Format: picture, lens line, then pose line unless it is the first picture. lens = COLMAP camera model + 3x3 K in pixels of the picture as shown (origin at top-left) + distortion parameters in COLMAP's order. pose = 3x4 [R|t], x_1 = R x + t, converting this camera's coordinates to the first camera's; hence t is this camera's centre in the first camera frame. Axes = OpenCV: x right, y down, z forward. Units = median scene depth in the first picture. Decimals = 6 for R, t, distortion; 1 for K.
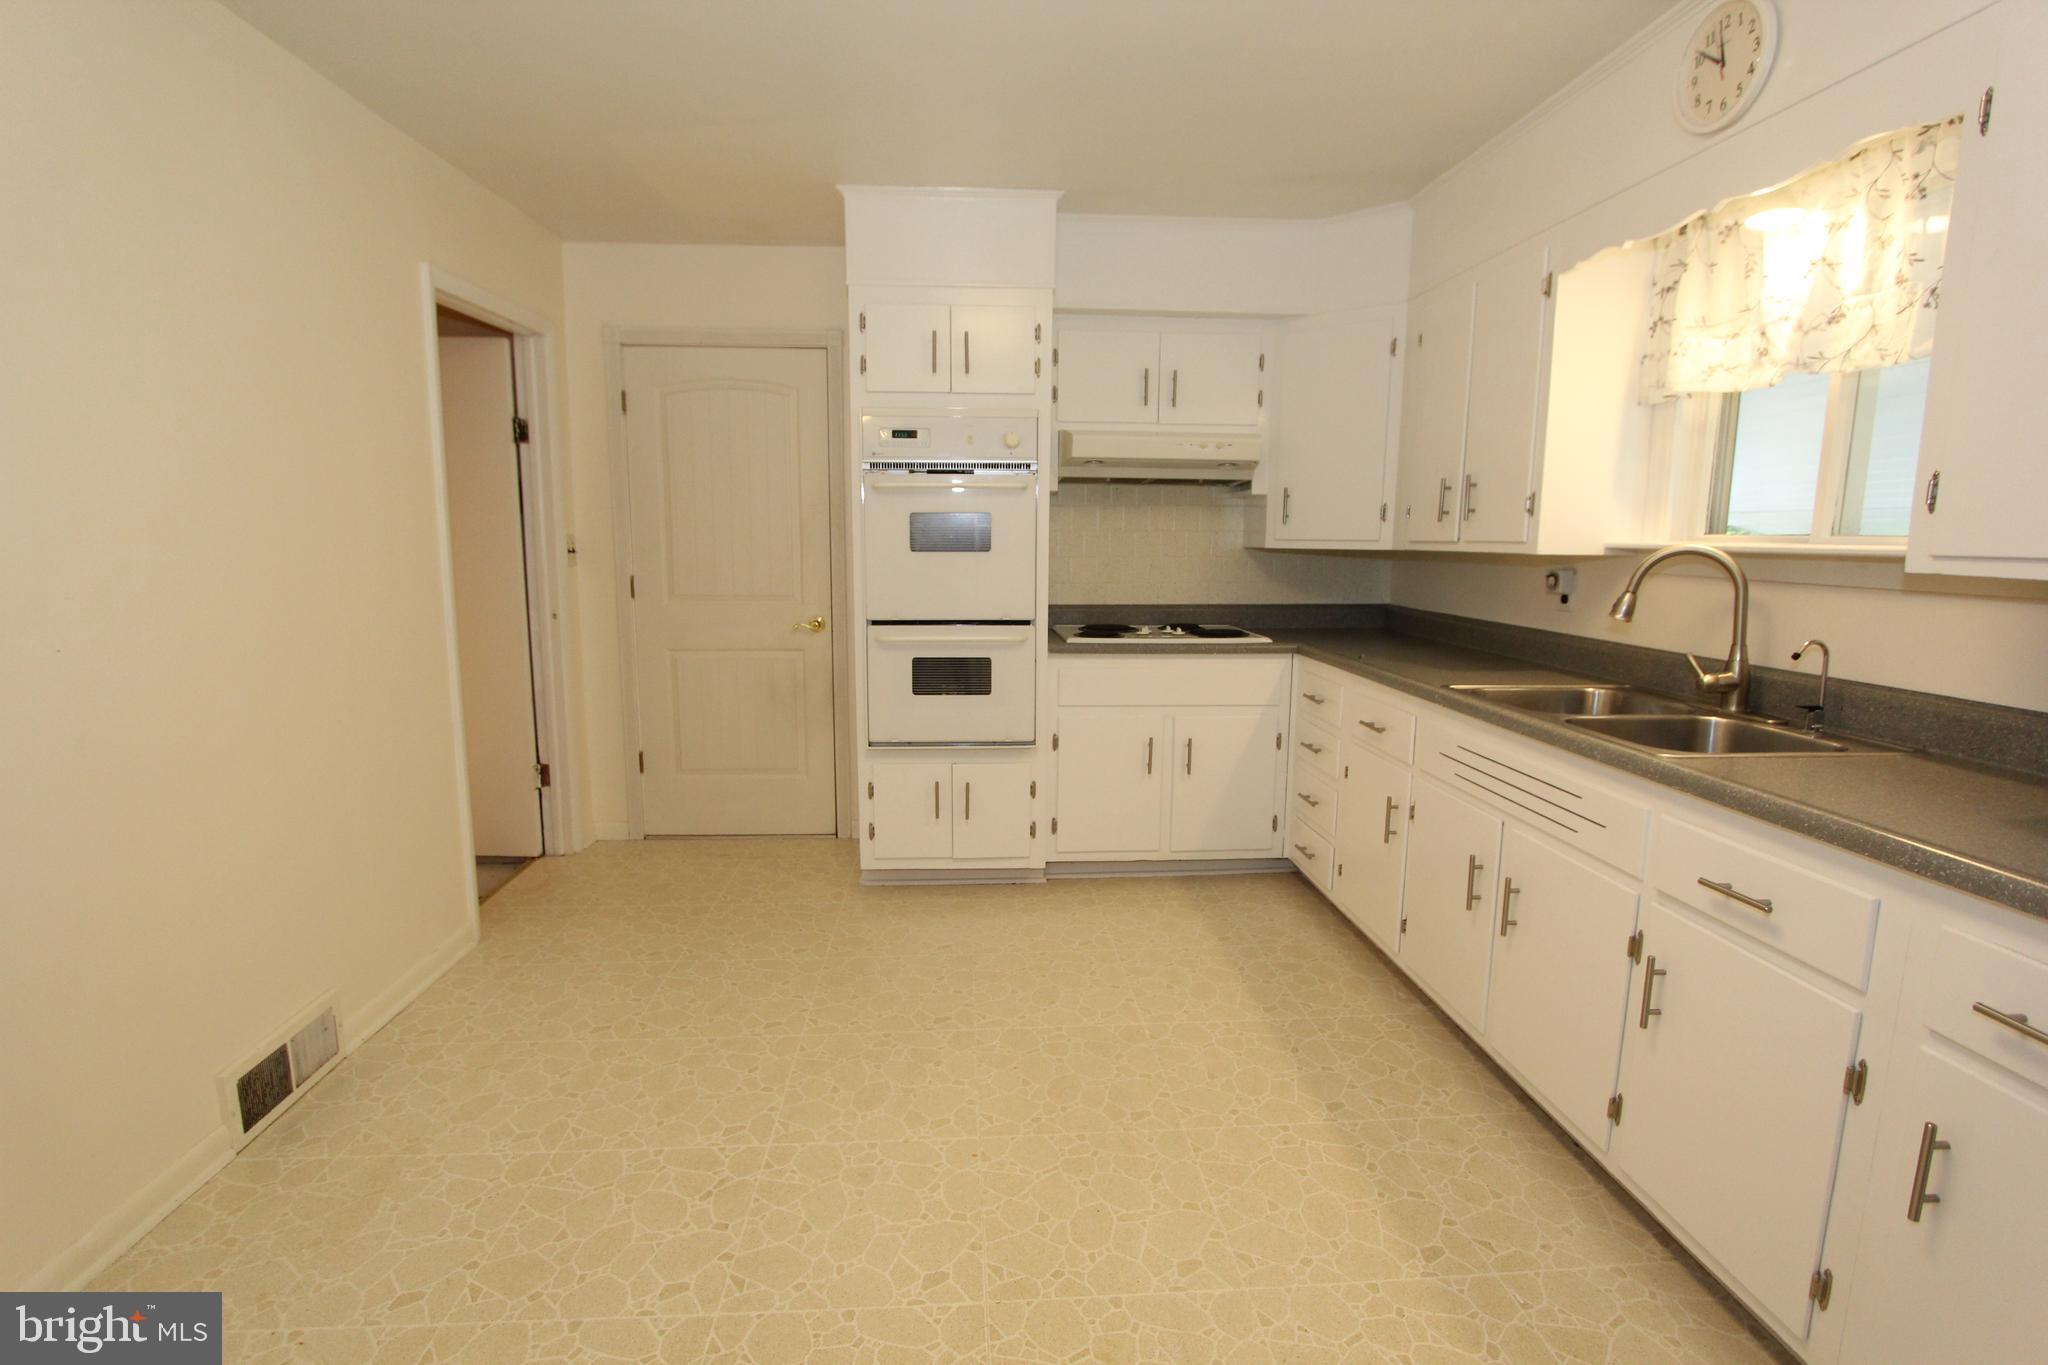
lens RADIAL K [[951.3, 0, 1014.1], [0, 951.3, 682.1], [0, 0, 1]] dist [-0.018119, 0.003379]
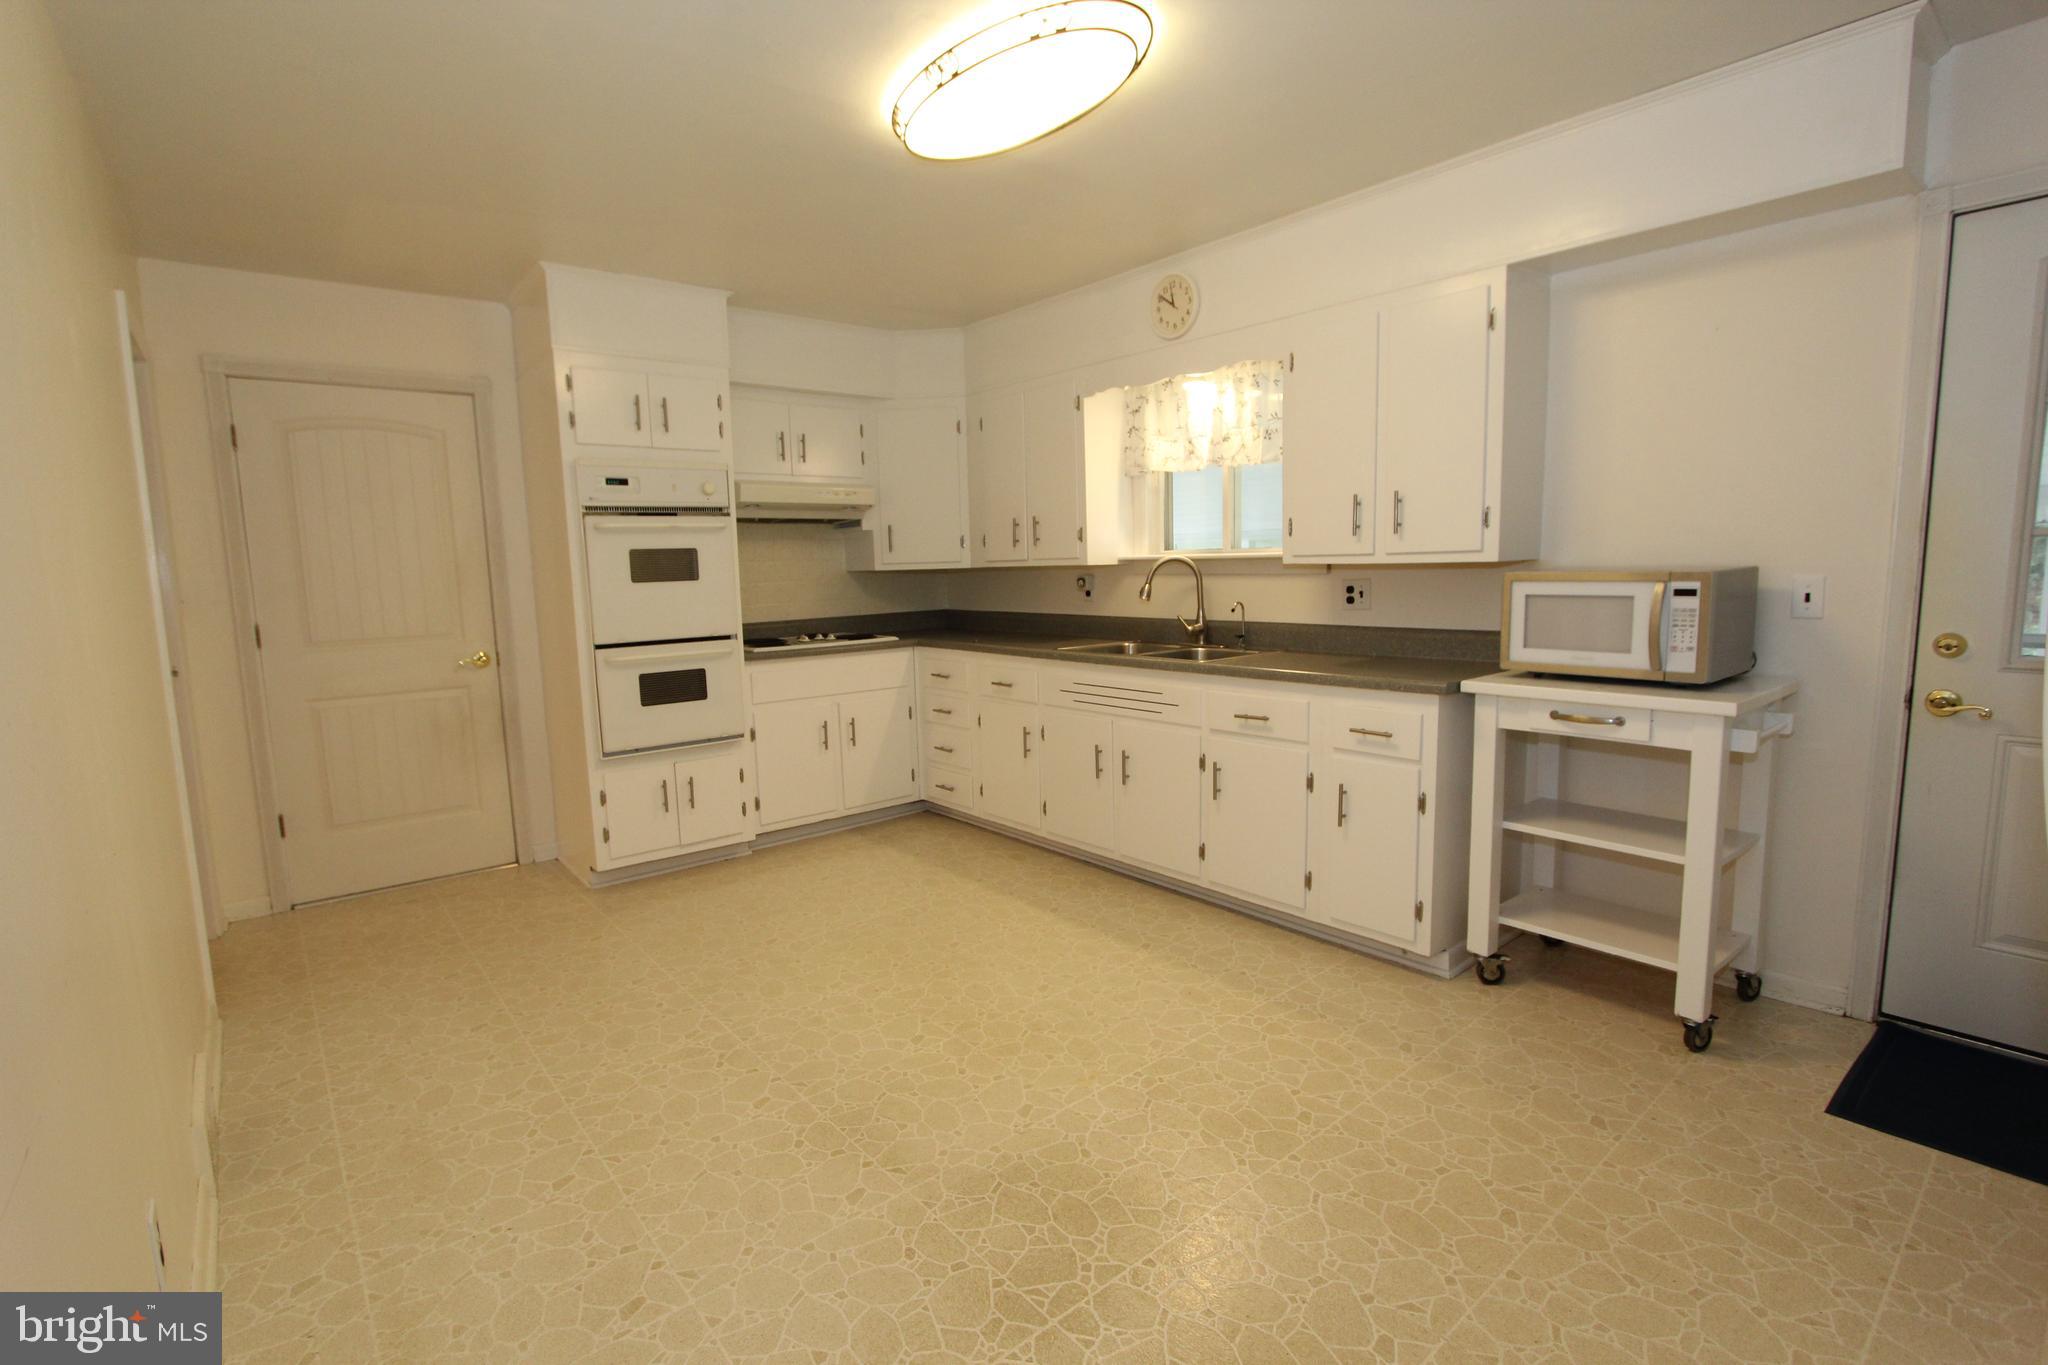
lens RADIAL K [[951.3, 0, 1016.7], [0, 951.3, 689.0], [0, 0, 1]] dist [-0.018119, 0.003379]
pose [[0.808533, -0.104685, 0.579065, -0.594855], [0.120036, 0.992699, 0.011860, 0.049278], [-0.576079, 0.059919, 0.815195, -0.293720]]
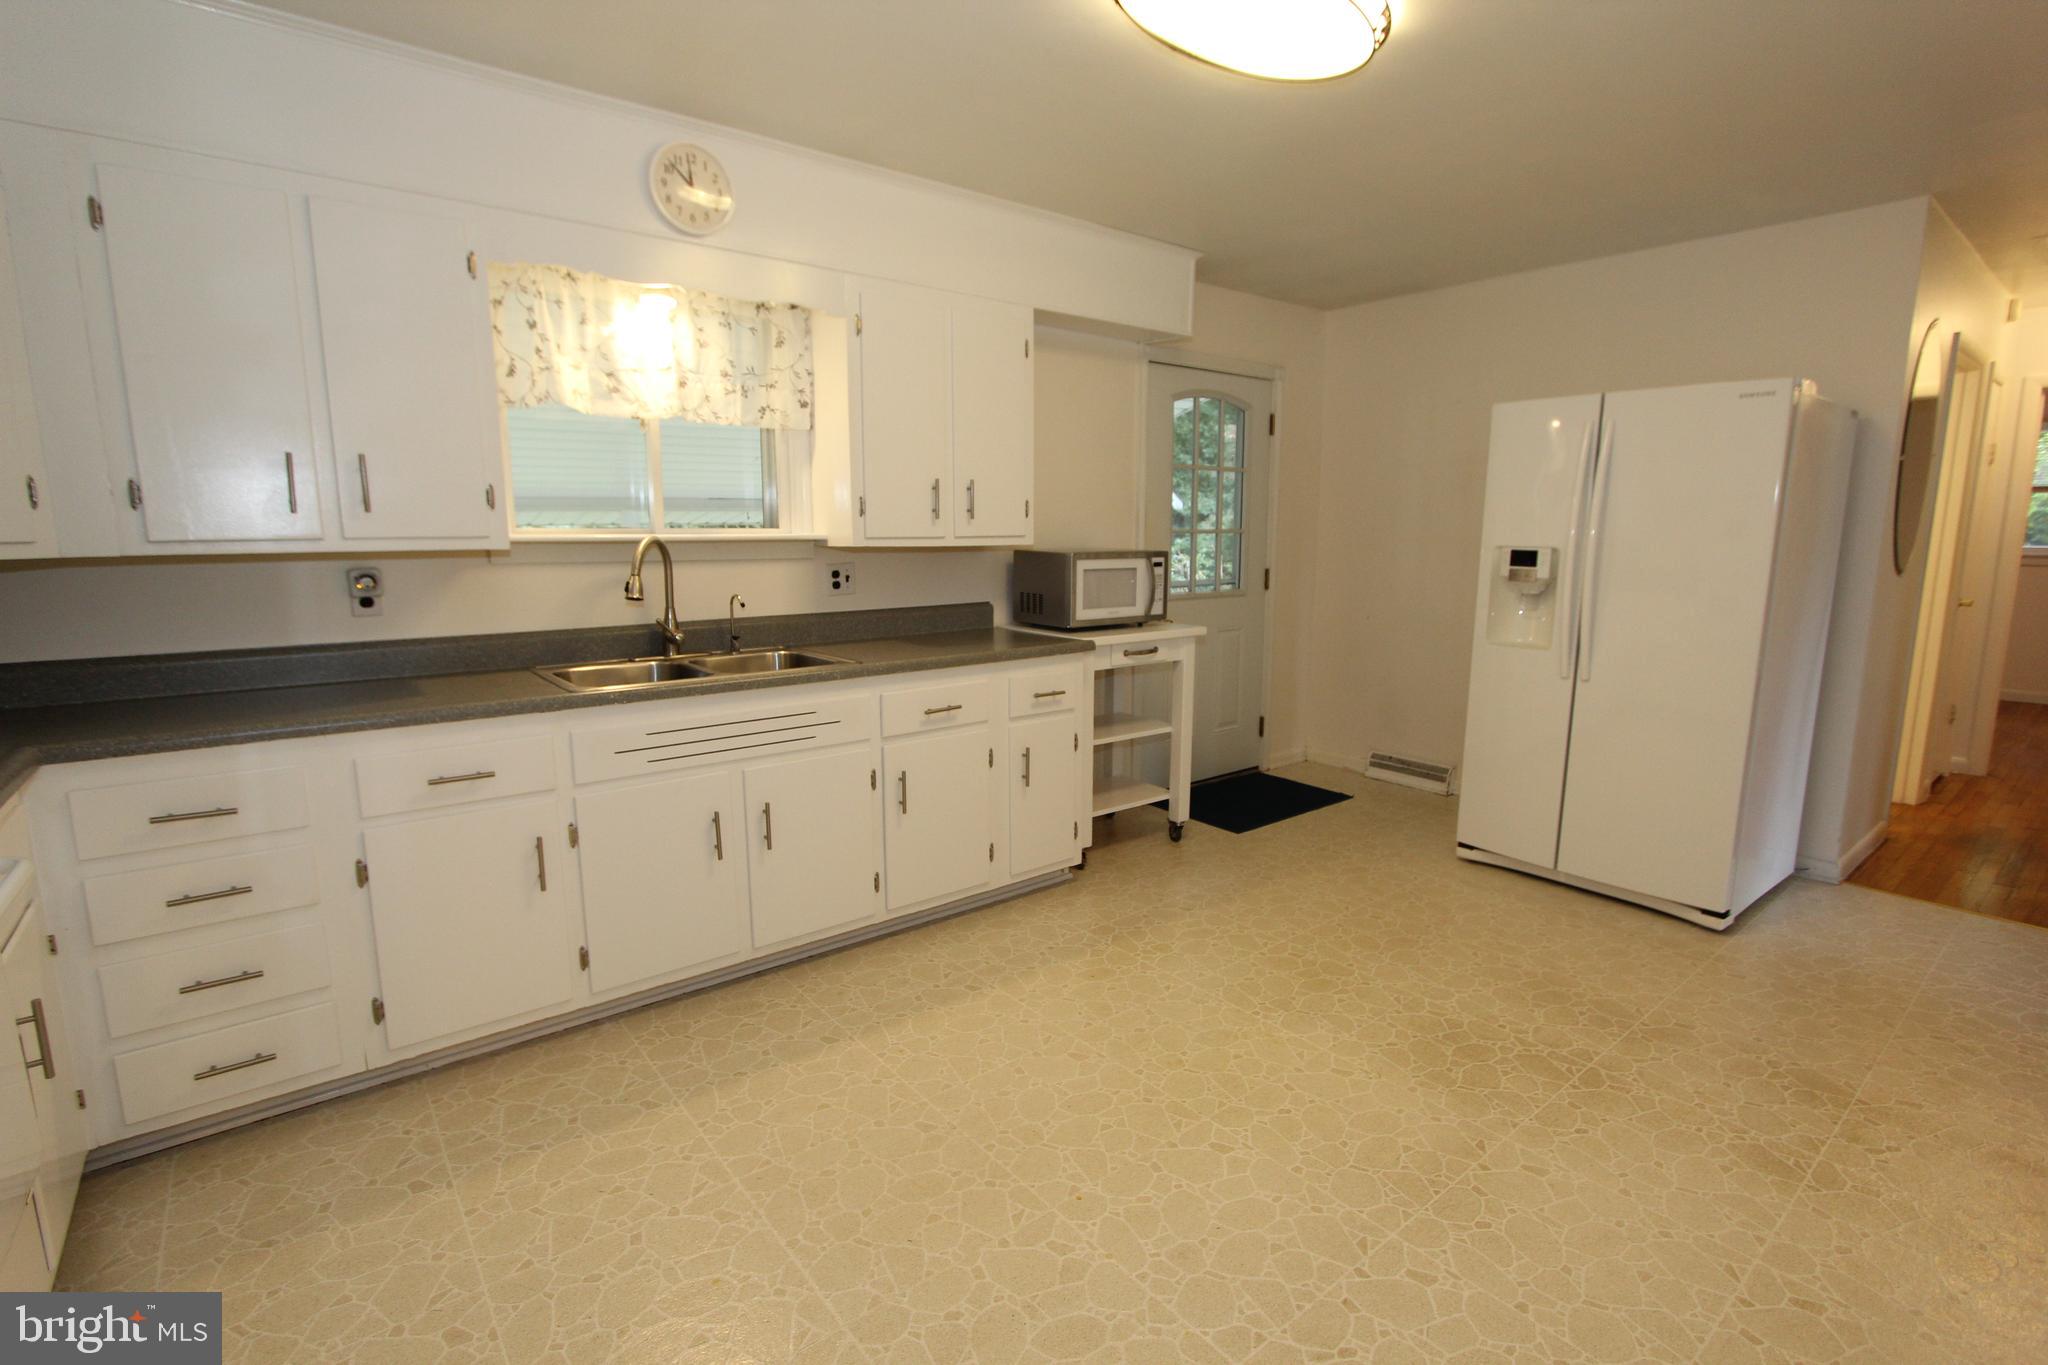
lens RADIAL K [[951.3, 0, 1016.6], [0, 951.3, 682.5], [0, 0, 1]] dist [-0.018119, 0.003379]
pose [[-0.575017, -0.135073, 0.806914, -0.625844], [0.122976, 0.960802, 0.248468, -0.206515], [-0.808847, 0.242104, -0.535866, 1.293389]]
